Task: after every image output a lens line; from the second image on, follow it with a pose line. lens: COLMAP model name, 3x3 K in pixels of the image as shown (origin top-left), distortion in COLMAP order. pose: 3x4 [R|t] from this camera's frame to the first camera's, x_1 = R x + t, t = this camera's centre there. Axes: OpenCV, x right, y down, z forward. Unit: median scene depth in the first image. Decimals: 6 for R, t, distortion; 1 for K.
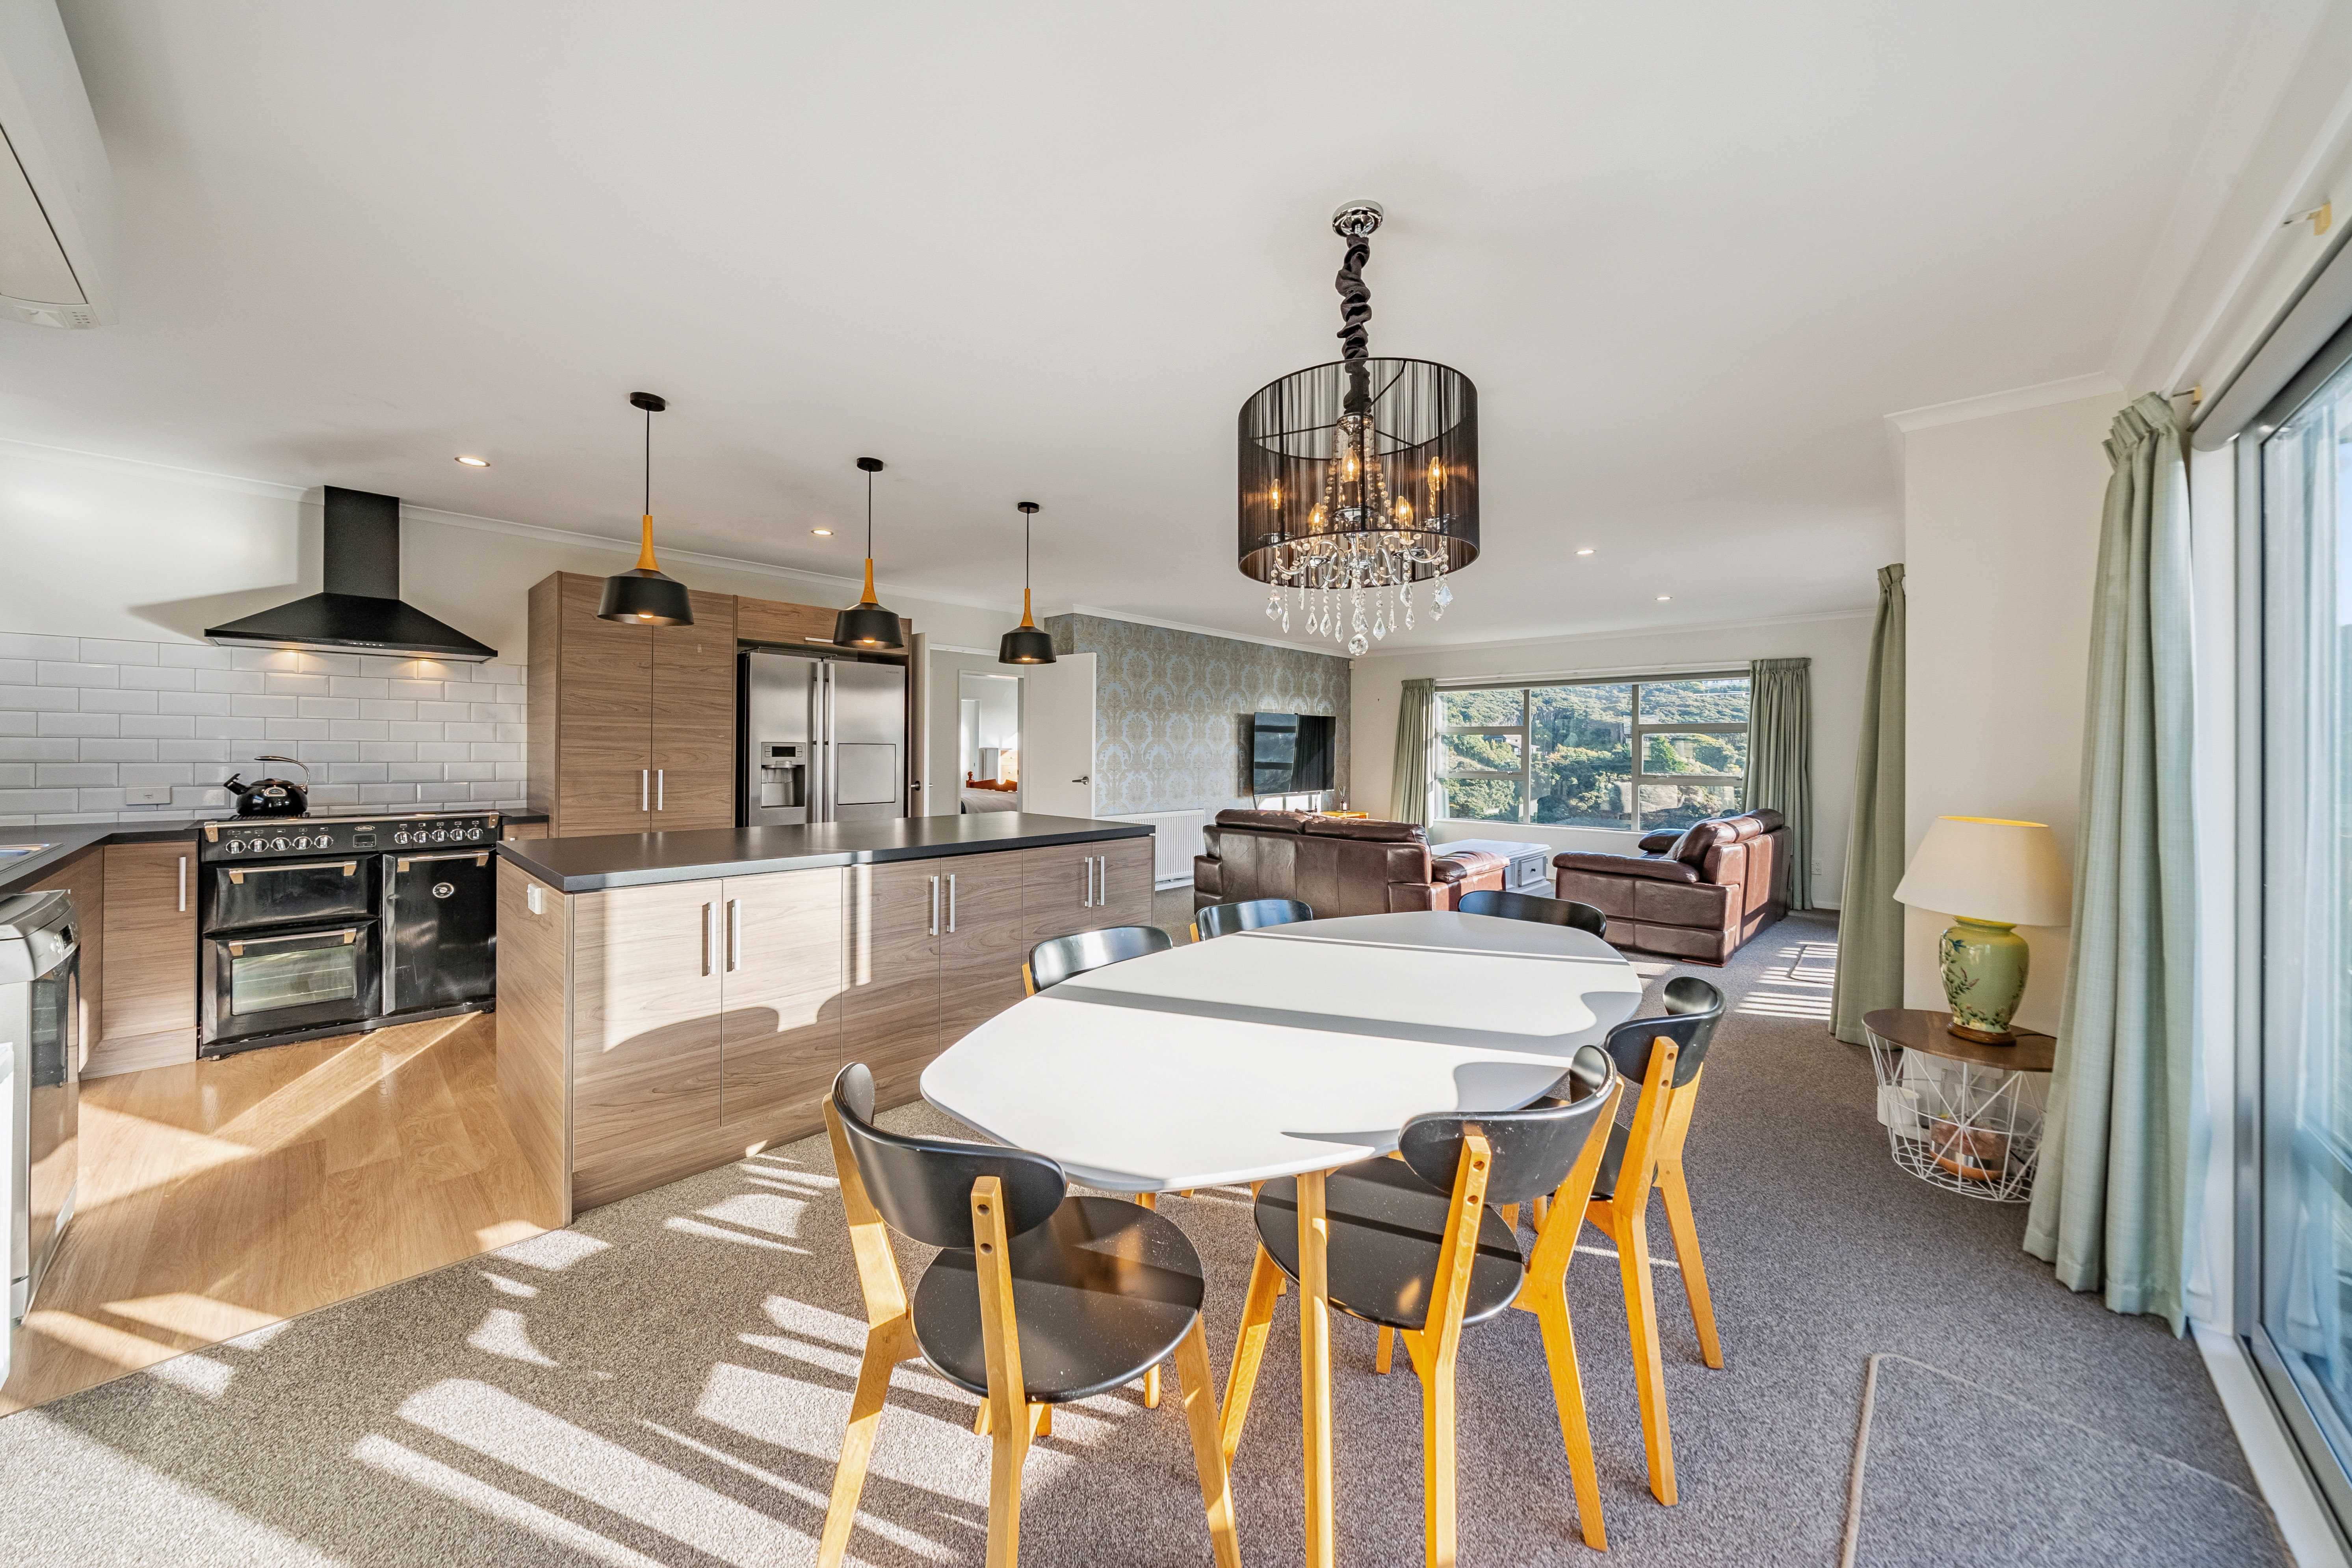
lens RADIAL K [[817.4, 0, 1166.1], [0, 817.4, 752.7], [0, 0, 1]] dist [-0.001308, 0.000393]
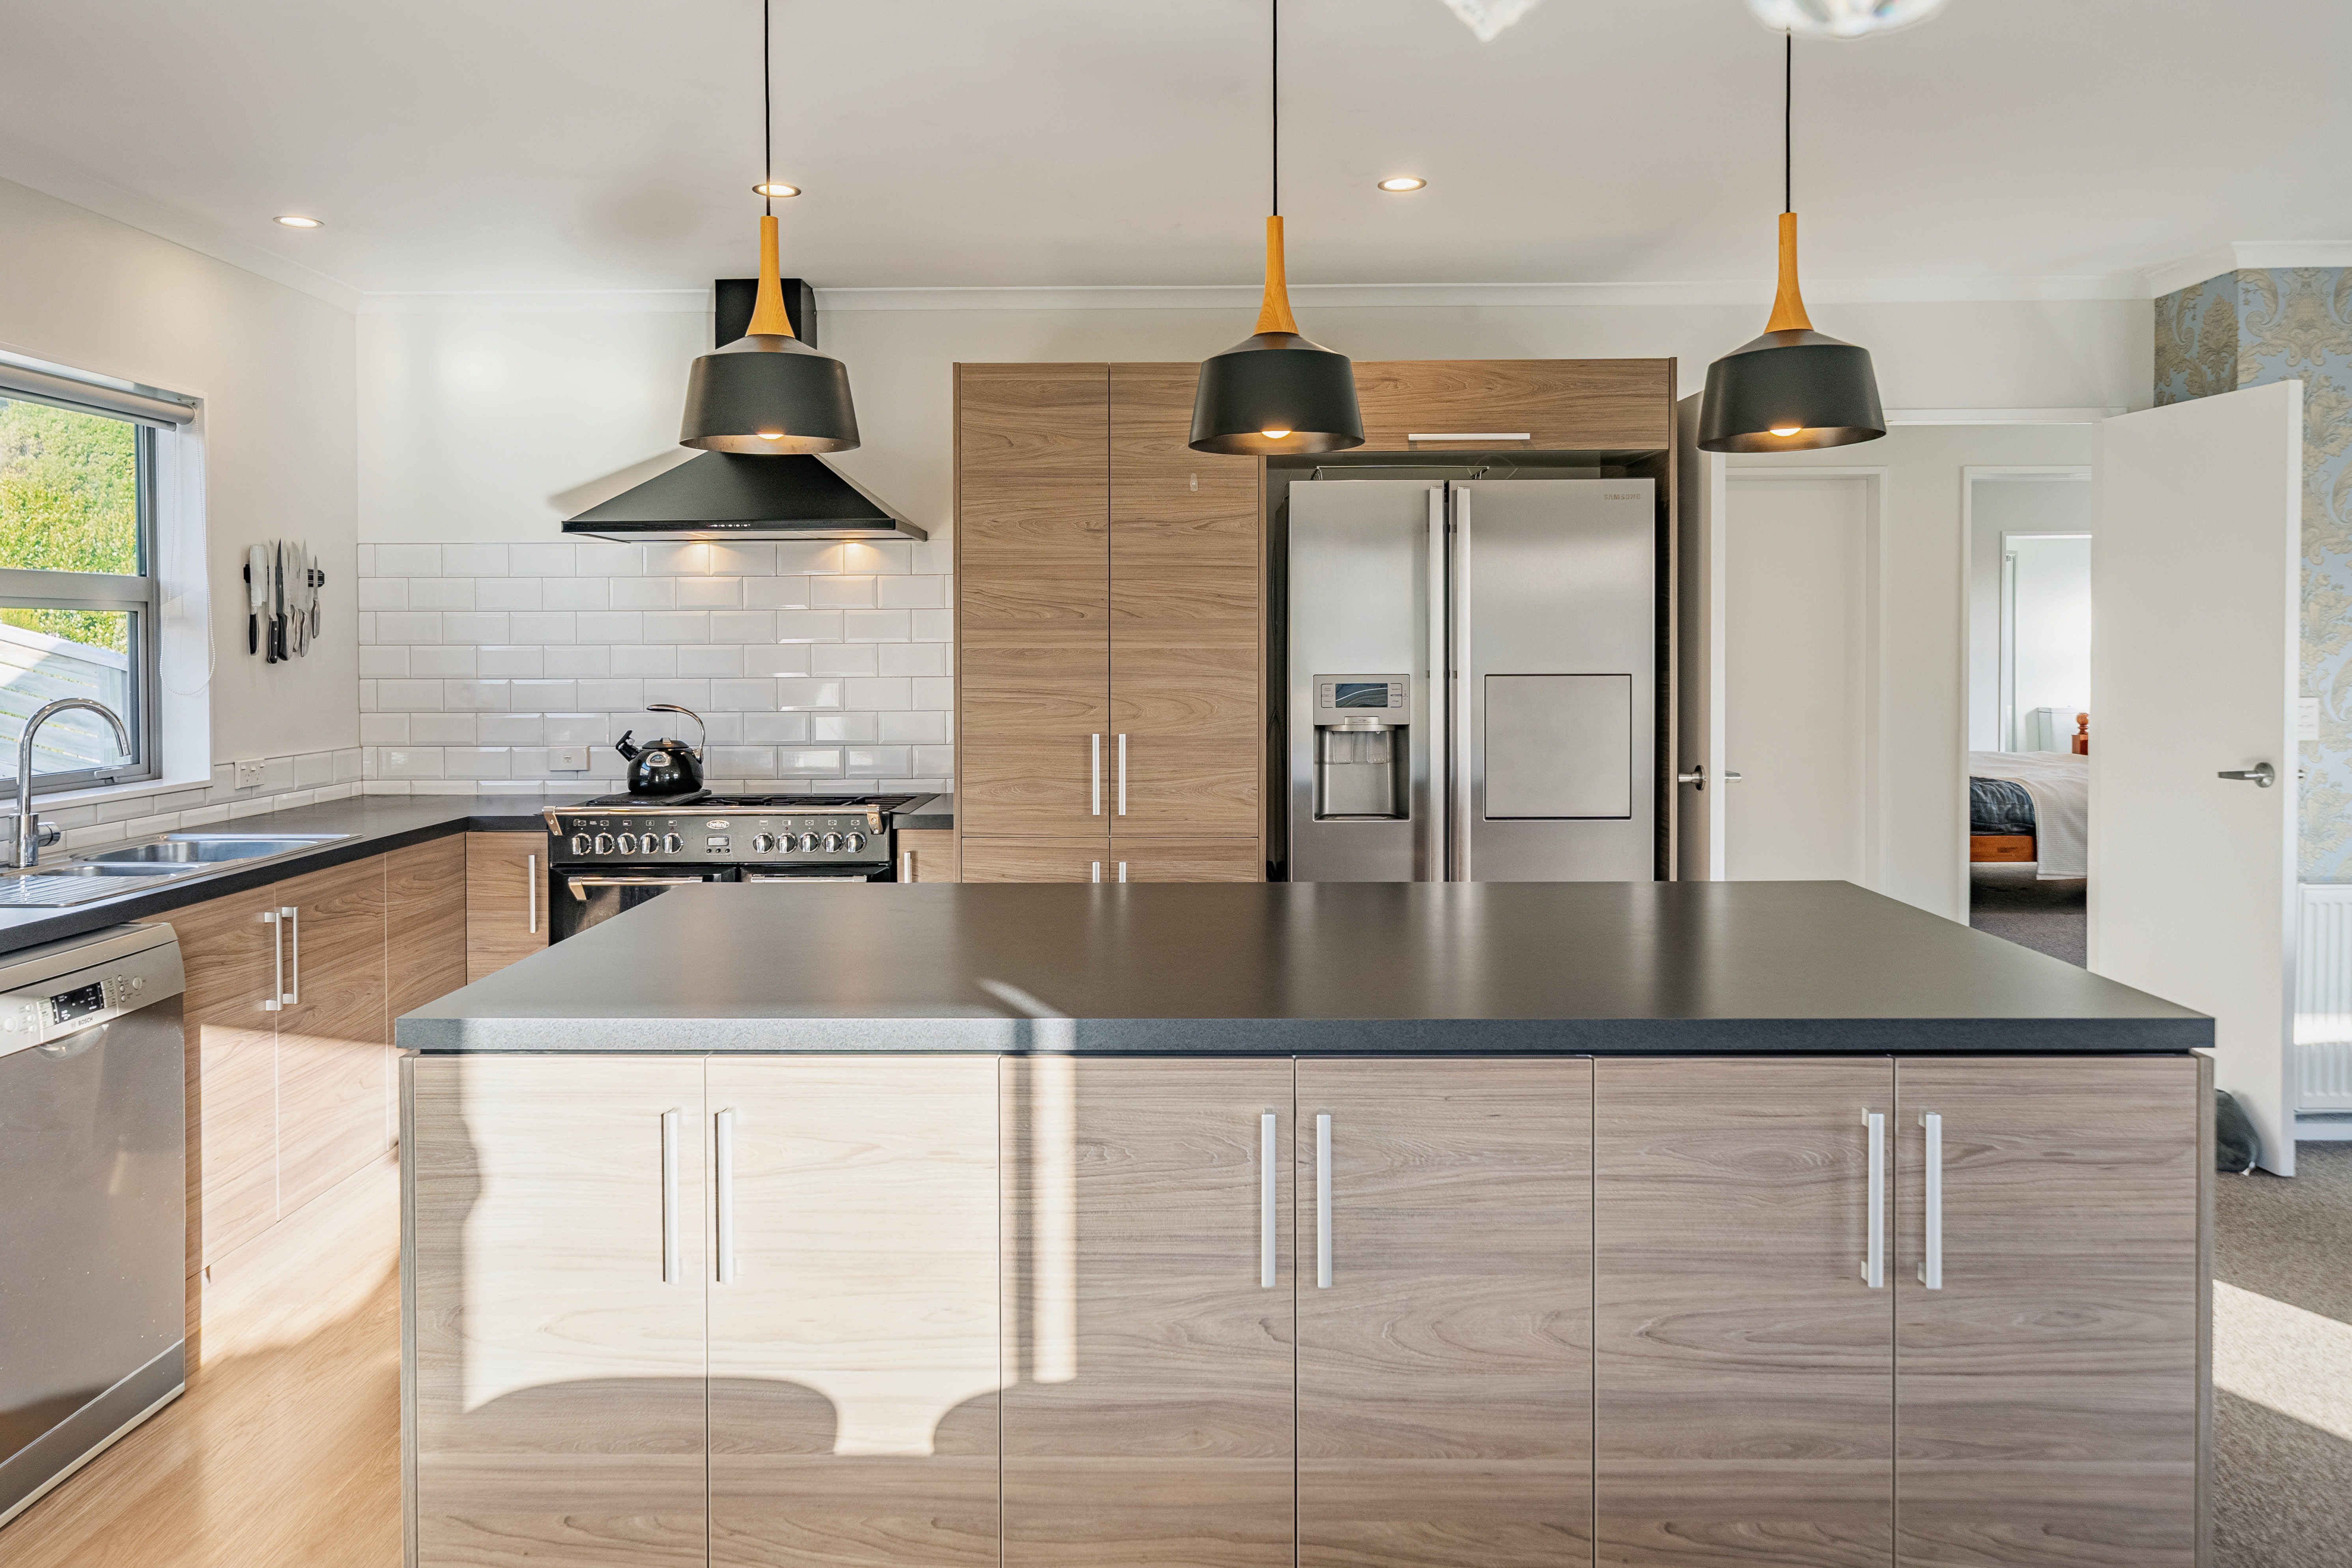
lens RADIAL K [[1631.1, 0, 1106.6], [0, 1631.1, 686.7], [0, 0, 1]] dist [0.007559, -0.002187]
pose [[0.674013, 0.004711, -0.738705, 0.126888], [0.009391, 0.999844, 0.014946, -0.026367], [0.738660, -0.017011, 0.673864, 0.370642]]
